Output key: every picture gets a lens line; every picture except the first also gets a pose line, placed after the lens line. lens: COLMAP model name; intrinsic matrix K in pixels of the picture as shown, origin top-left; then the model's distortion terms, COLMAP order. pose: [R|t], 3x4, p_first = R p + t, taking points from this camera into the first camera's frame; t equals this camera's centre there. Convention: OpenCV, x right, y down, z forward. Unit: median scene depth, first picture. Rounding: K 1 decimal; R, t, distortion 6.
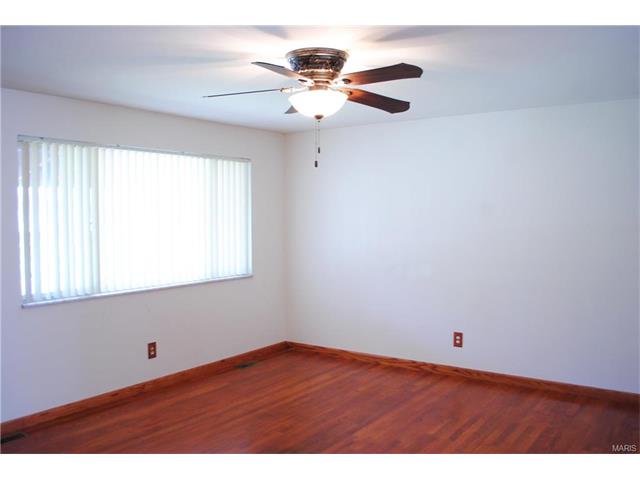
lens RADIAL K [[602.0, 0, 320.0], [0, 602.0, 240.0], [0, 0, 1]] dist [-0.071891, -0.003172]
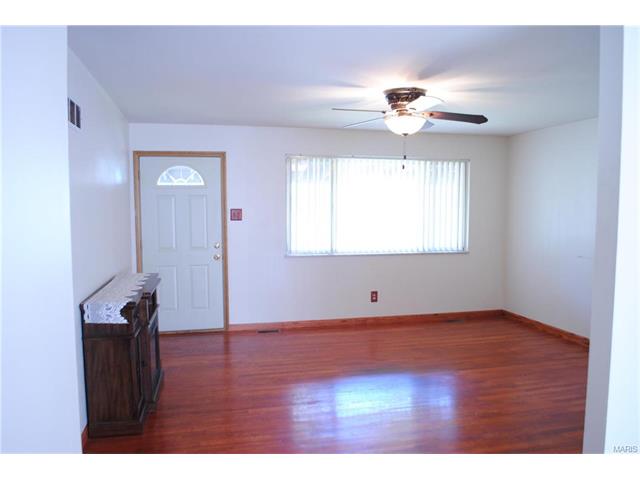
lens RADIAL K [[565.8, 0, 320.0], [0, 565.8, 240.0], [0, 0, 1]] dist [-0.078349, 0.012963]
pose [[0.729995, 0.049951, -0.681624, 0.549489], [-0.038321, 0.998748, 0.032150, 0.009194], [0.682377, 0.002651, 0.730996, -0.089703]]
